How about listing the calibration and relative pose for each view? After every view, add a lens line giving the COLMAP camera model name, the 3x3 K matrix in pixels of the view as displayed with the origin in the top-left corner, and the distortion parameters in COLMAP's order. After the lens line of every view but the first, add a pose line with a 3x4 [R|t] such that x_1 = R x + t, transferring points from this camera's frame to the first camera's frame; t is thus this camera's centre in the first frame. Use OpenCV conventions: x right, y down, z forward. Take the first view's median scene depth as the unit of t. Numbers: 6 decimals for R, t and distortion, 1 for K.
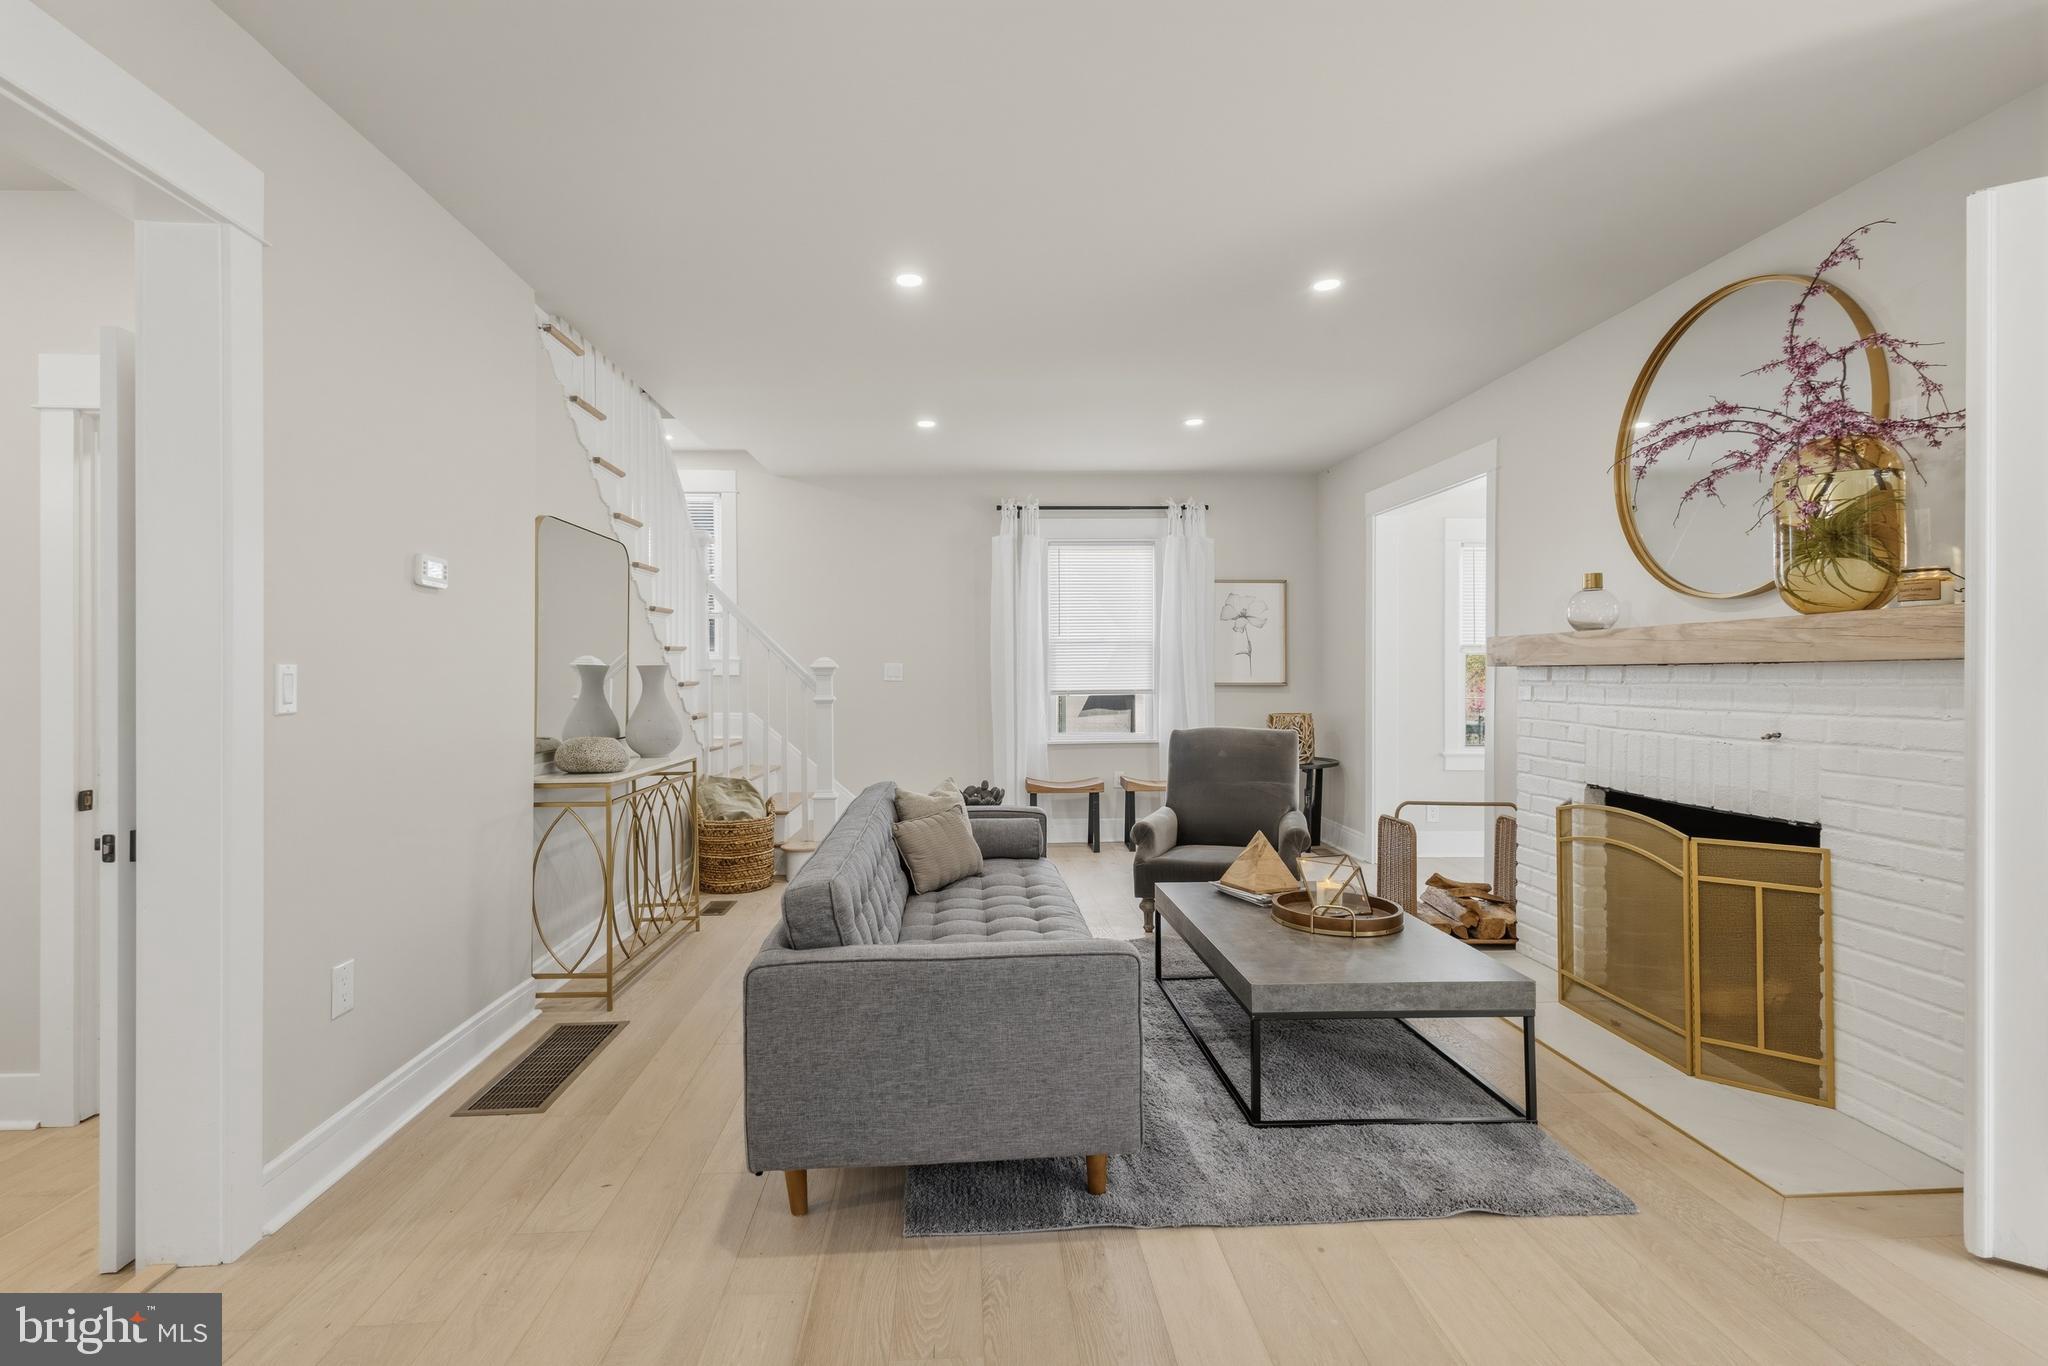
lens RADIAL K [[990.0, 0, 1003.1], [0, 990.0, 683.3], [0, 0, 1]] dist [0.003779, 0.001218]
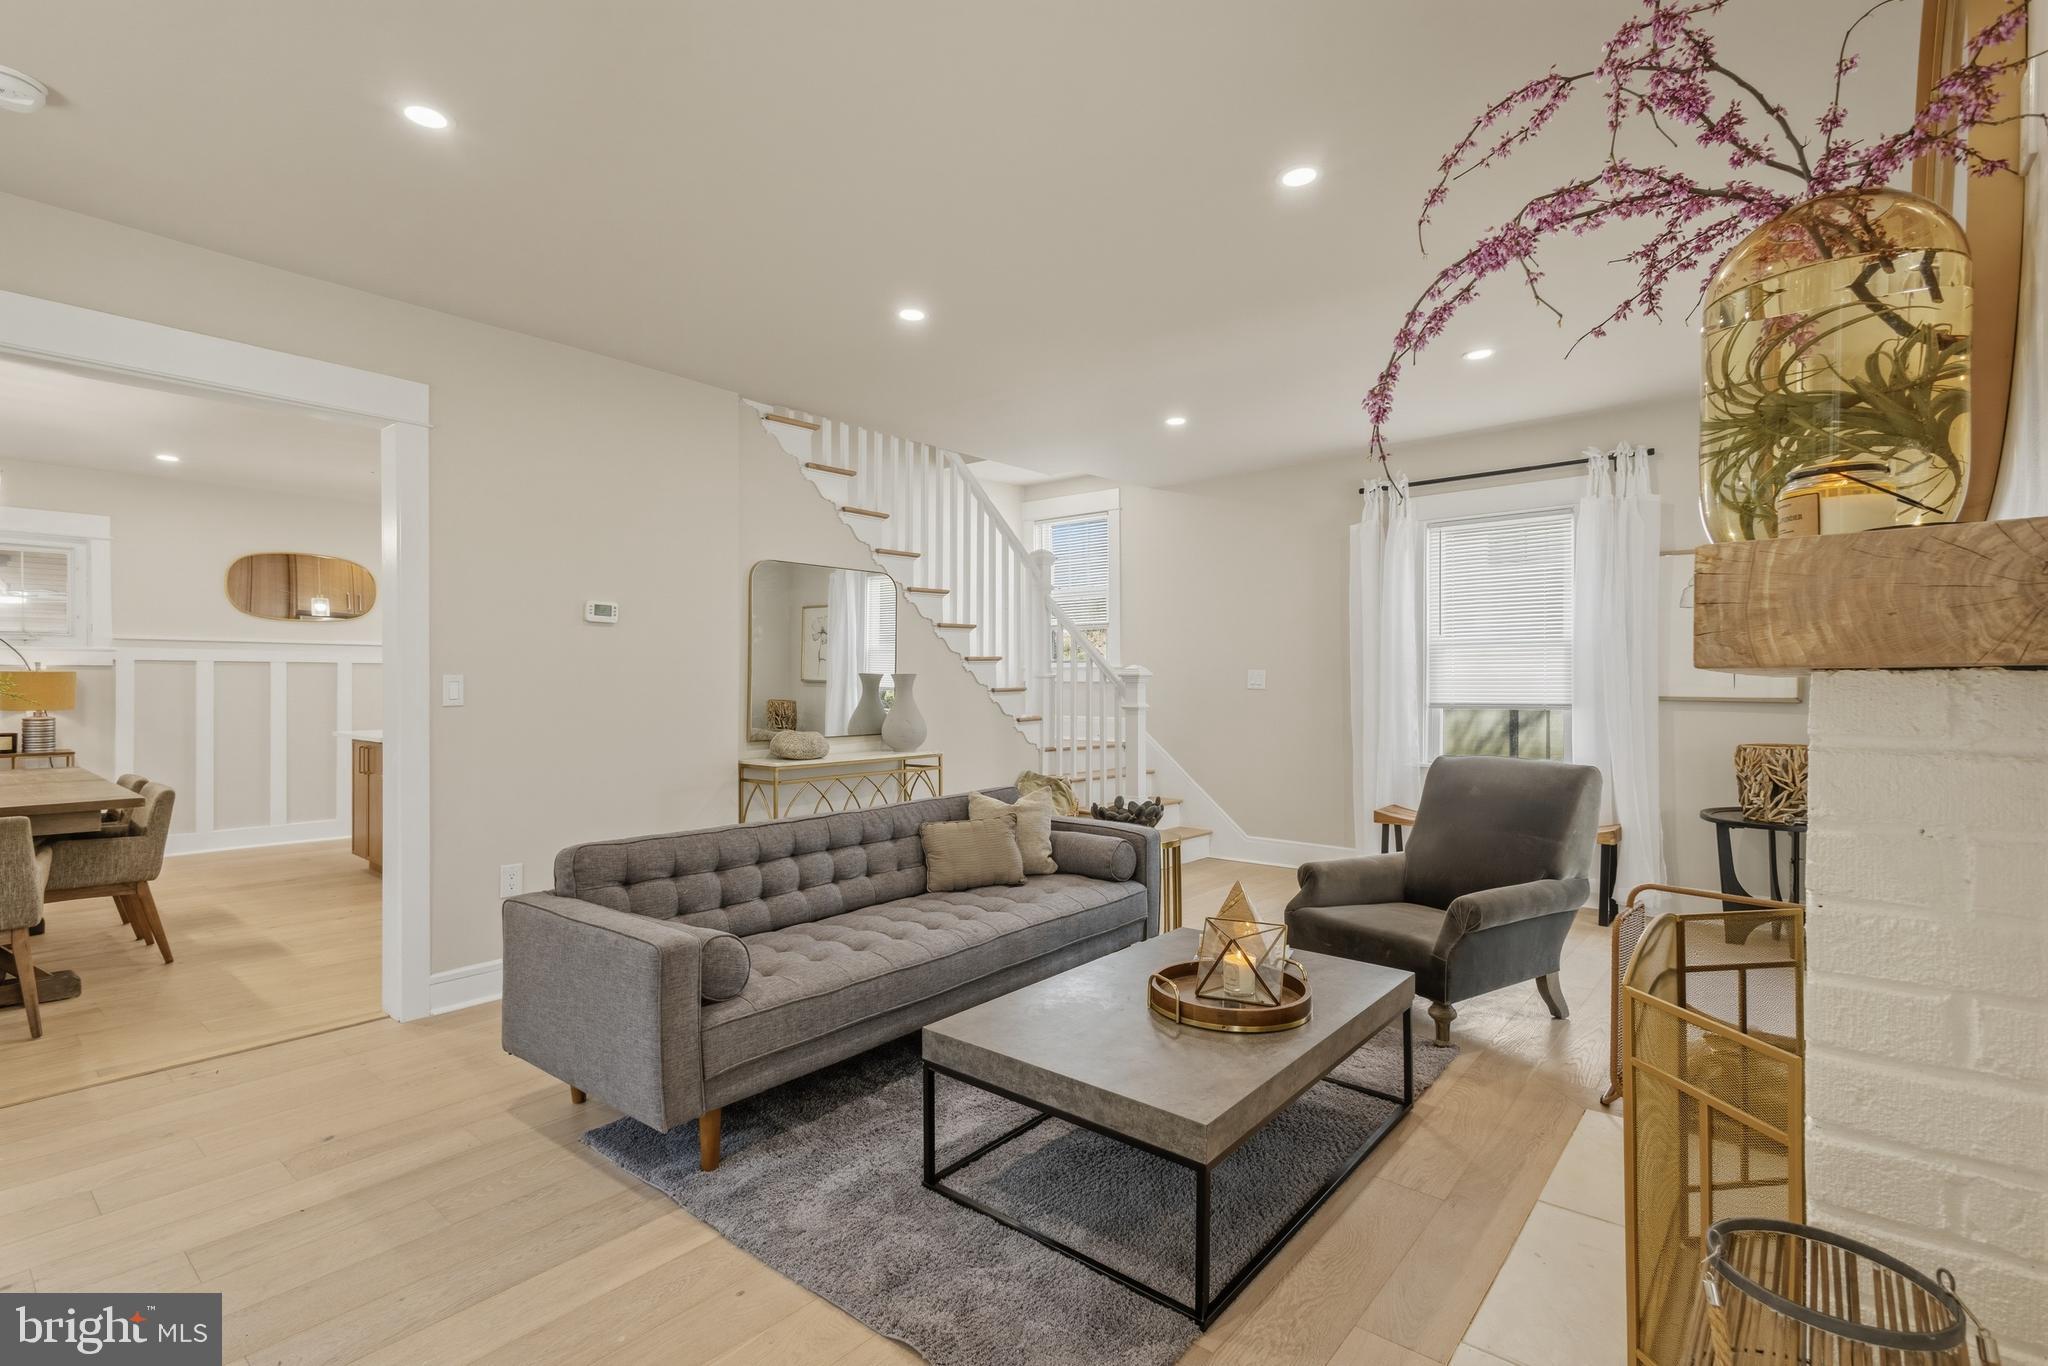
lens RADIAL K [[990.0, 0, 1021.8], [0, 990.0, 683.4], [0, 0, 1]] dist [0.003779, 0.001218]
pose [[0.713897, 0.006566, -0.700220, 0.462088], [-0.009807, 0.999952, -0.000621, -0.005595], [0.700182, 0.007311, 0.713927, 0.200197]]
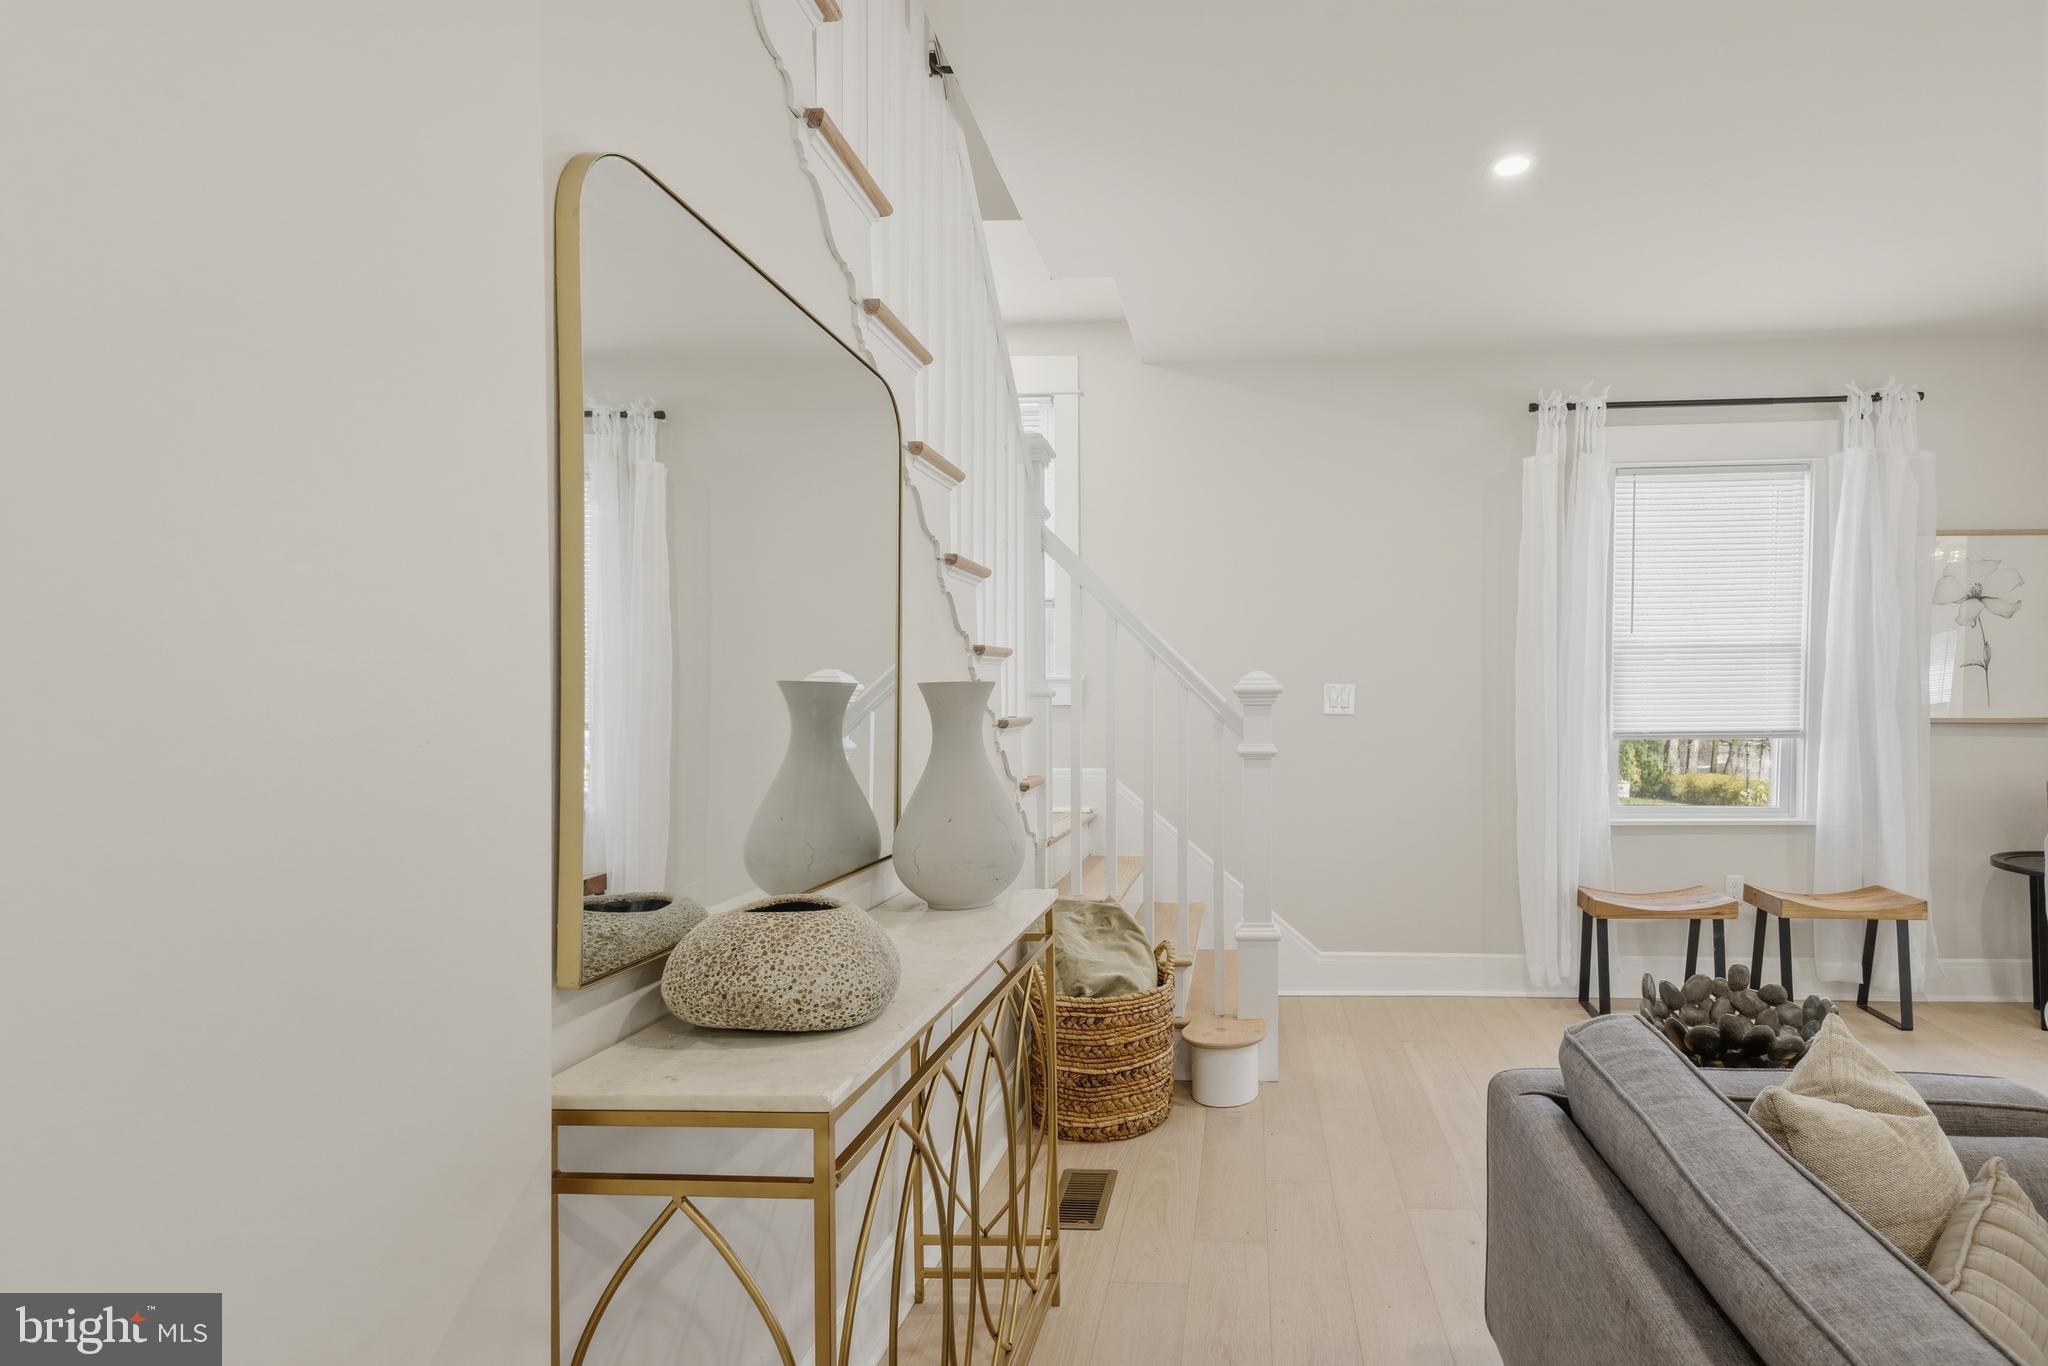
lens RADIAL K [[990.0, 0, 1138.7], [0, 990.0, 716.4], [0, 0, 1]] dist [0.003779, 0.001218]
pose [[0.991747, -0.000567, -0.128211, -0.181428], [0.000696, 0.999999, 0.000965, -0.002720], [0.128210, -0.001047, 0.991746, 0.483045]]
